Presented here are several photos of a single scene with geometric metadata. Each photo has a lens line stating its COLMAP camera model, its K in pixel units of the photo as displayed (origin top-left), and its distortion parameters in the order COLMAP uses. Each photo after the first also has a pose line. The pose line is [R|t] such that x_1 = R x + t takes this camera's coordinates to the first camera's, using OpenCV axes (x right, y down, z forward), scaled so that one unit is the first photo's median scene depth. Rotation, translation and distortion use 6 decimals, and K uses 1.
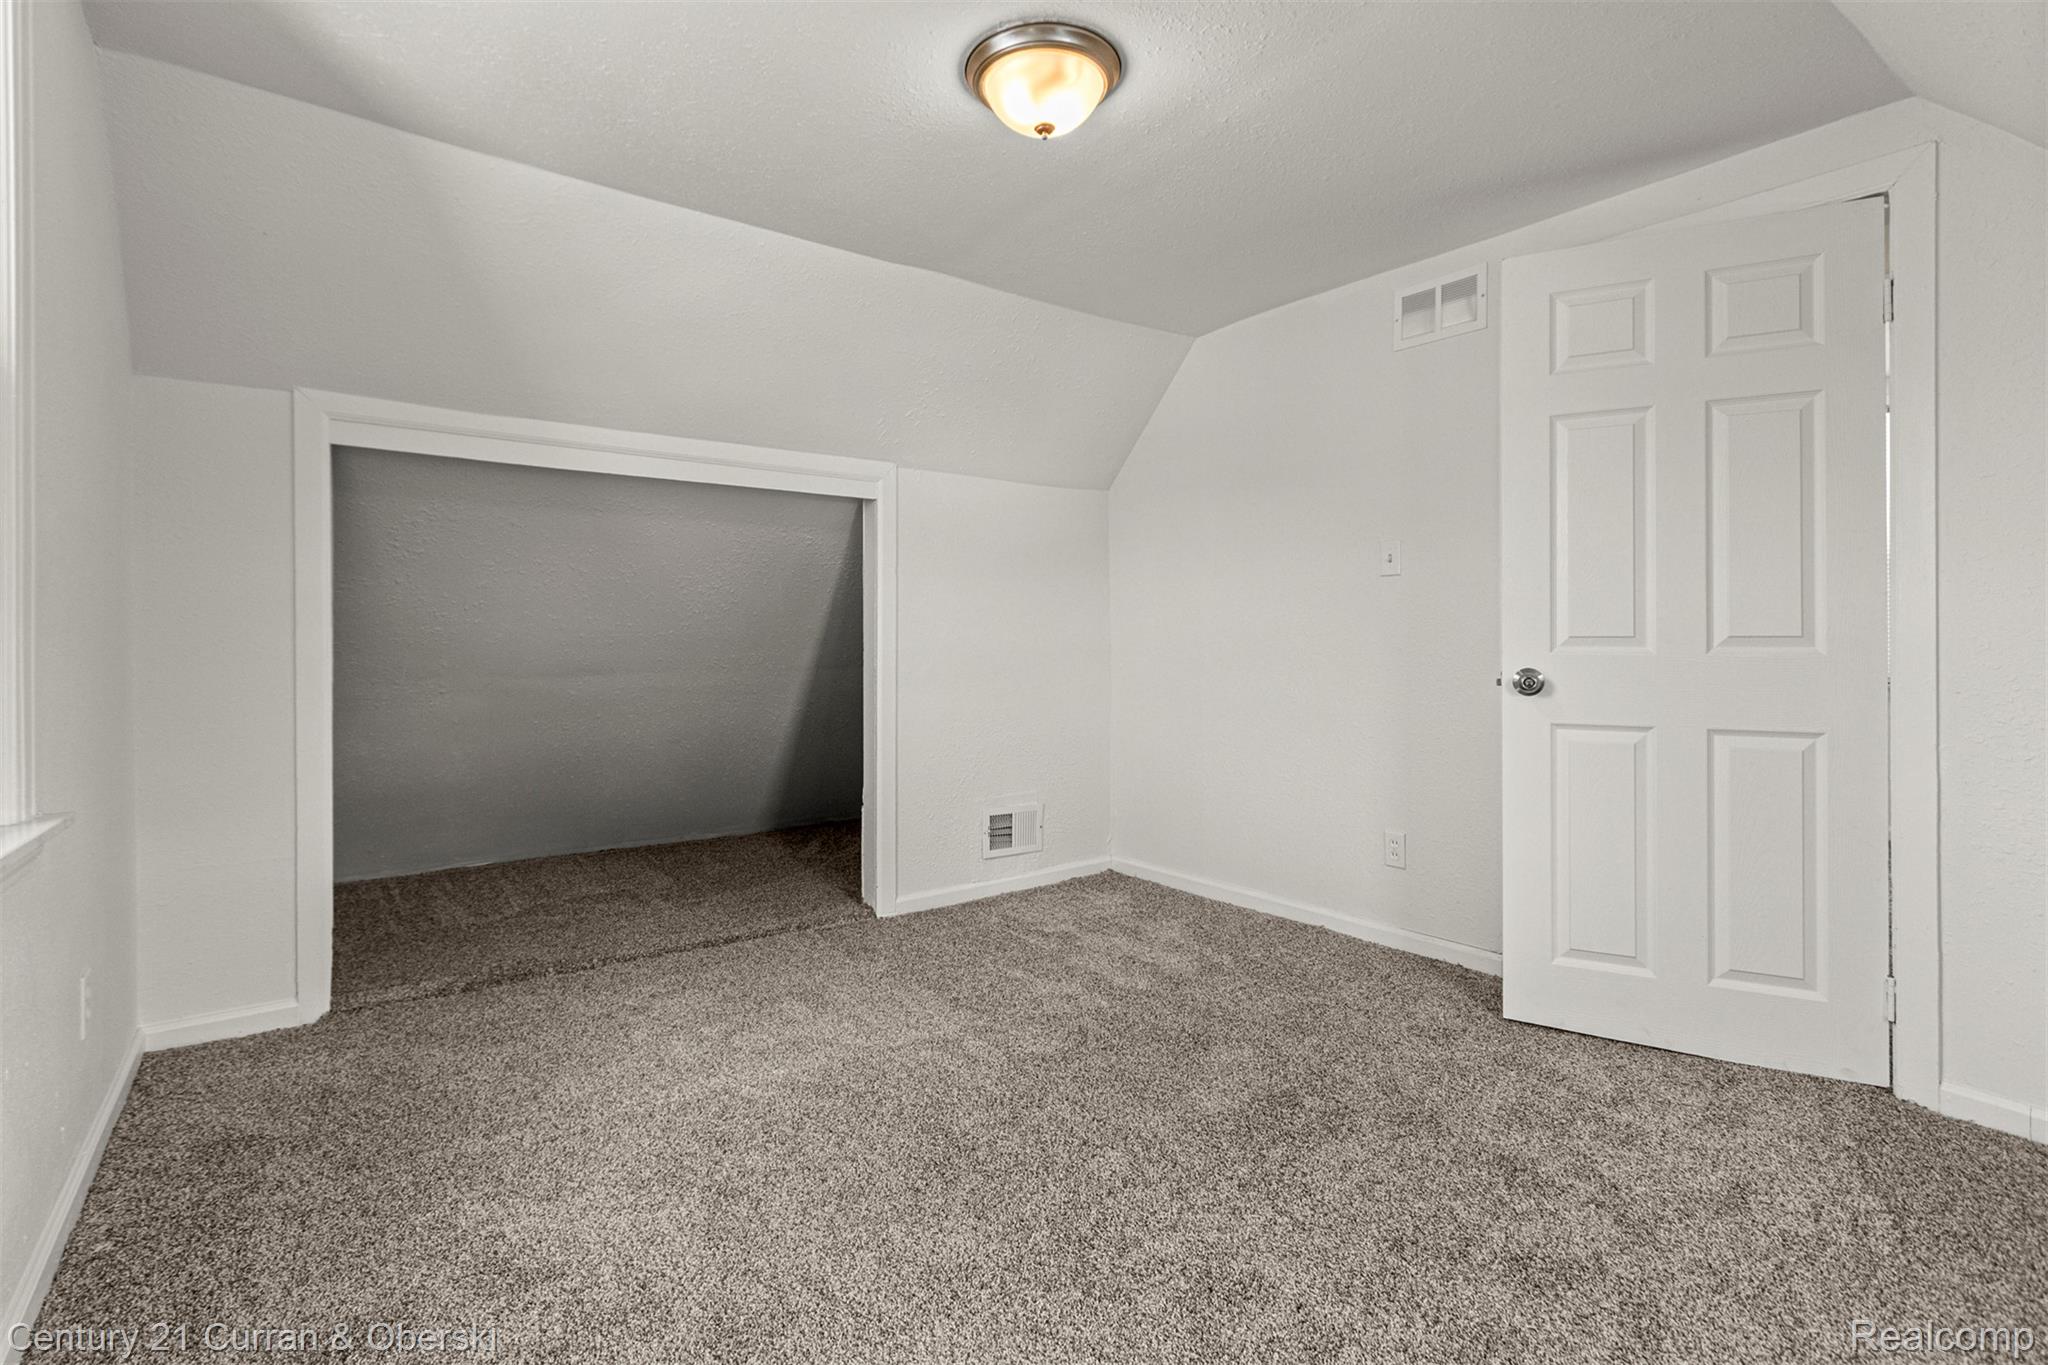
lens RADIAL K [[935.9, 0, 1030.2], [0, 935.9, 649.3], [0, 0, 1]] dist [-0.000960, -0.000212]
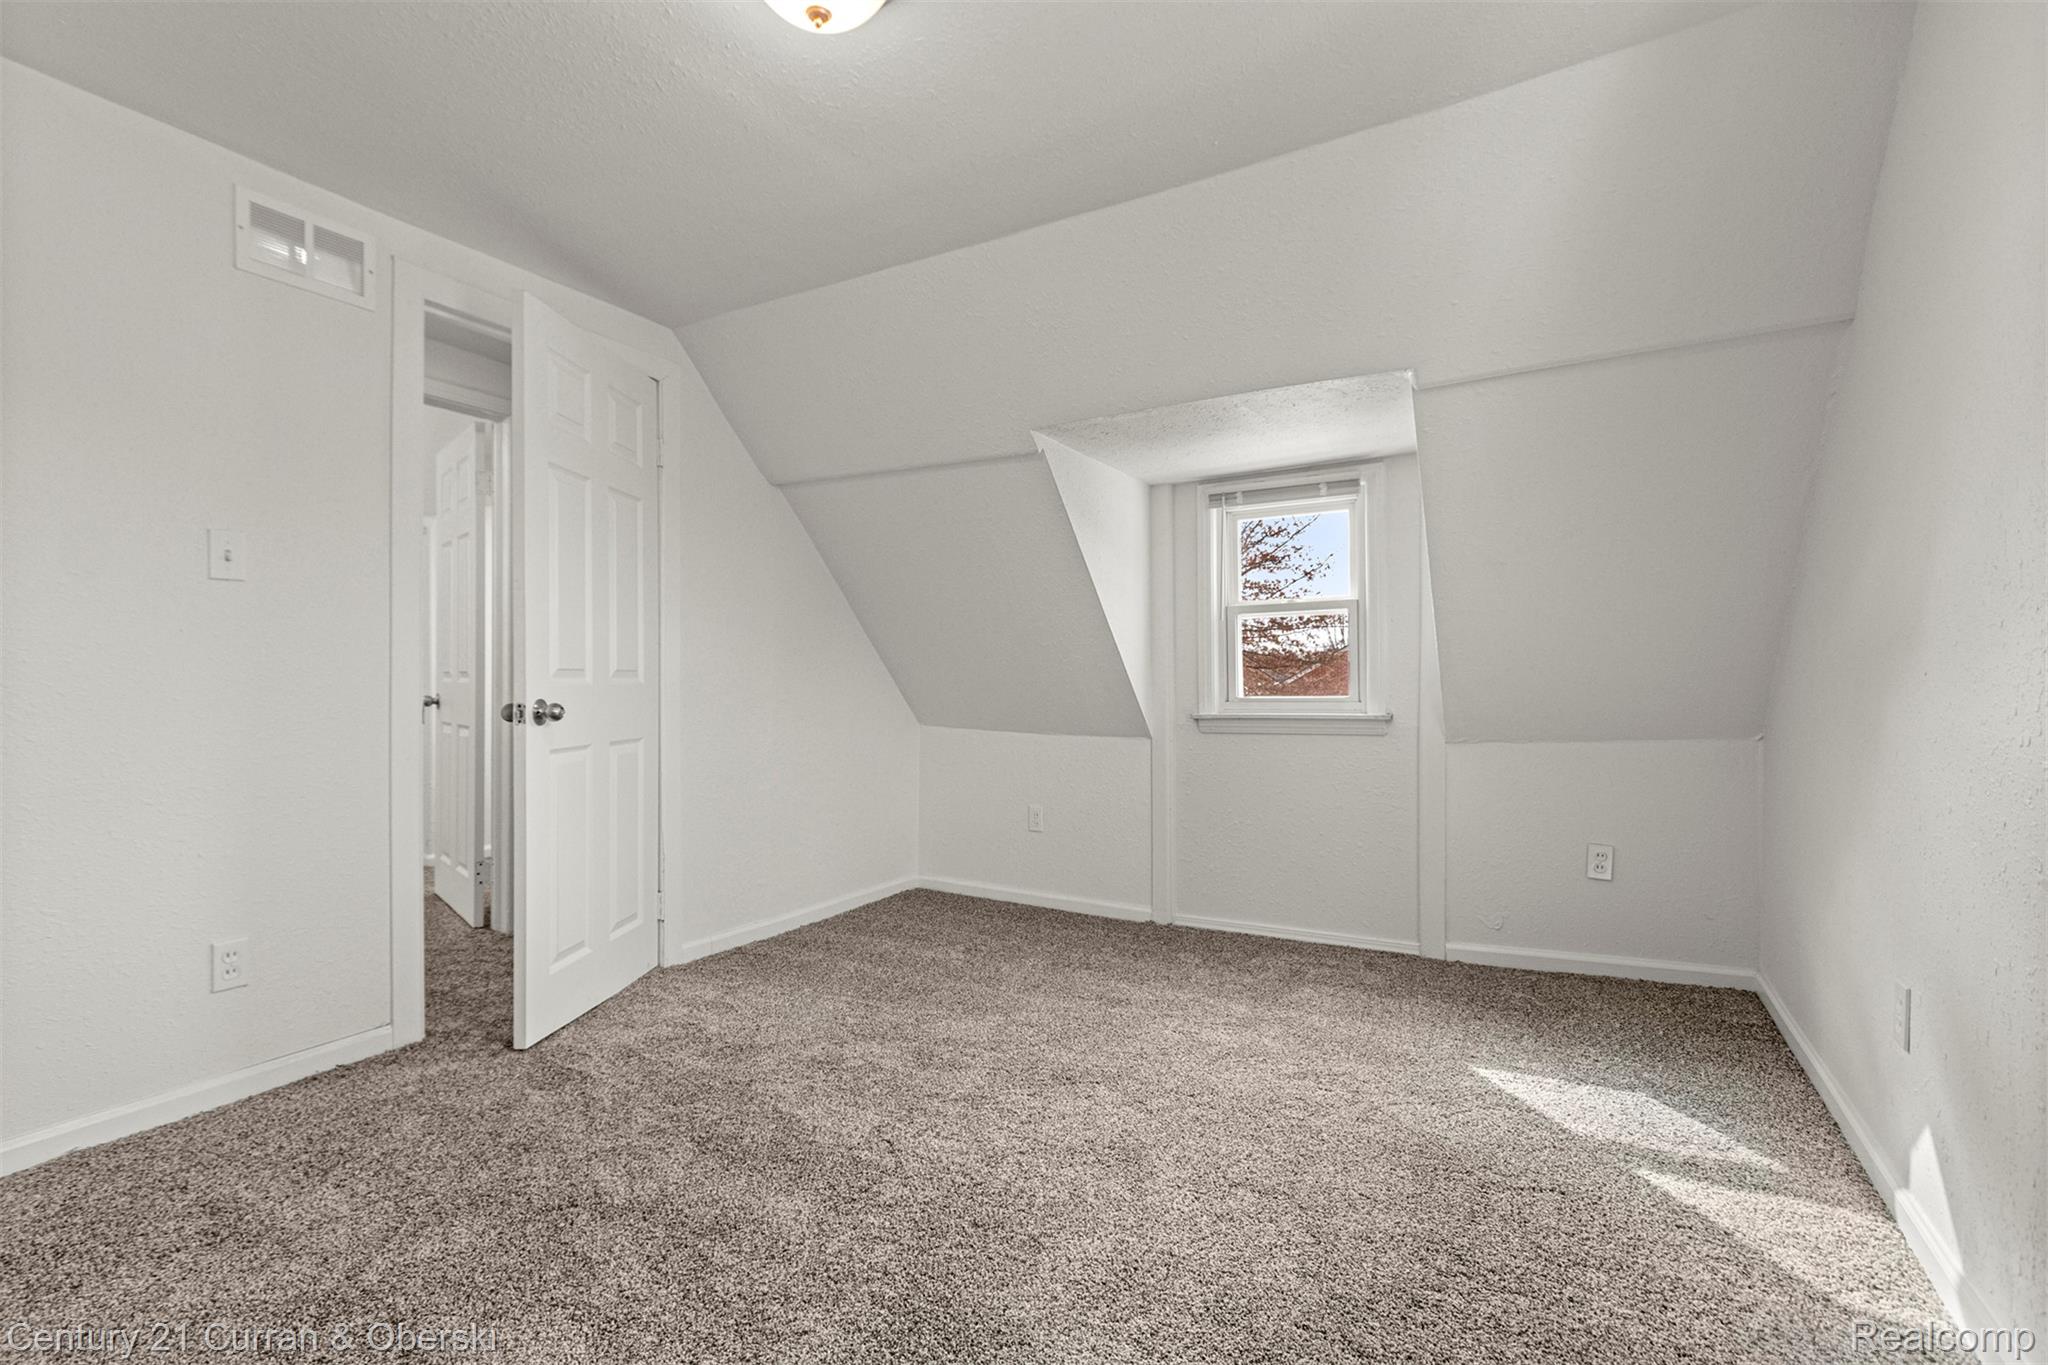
lens RADIAL K [[956.8, 0, 1001.3], [0, 956.8, 662.1], [0, 0, 1]] dist [0.000494, -0.000105]
pose [[-0.375192, 0.001254, 0.926946, -0.652400], [-0.000338, 0.999999, -0.001489, -0.020223], [-0.926947, -0.000872, -0.375192, 0.935966]]
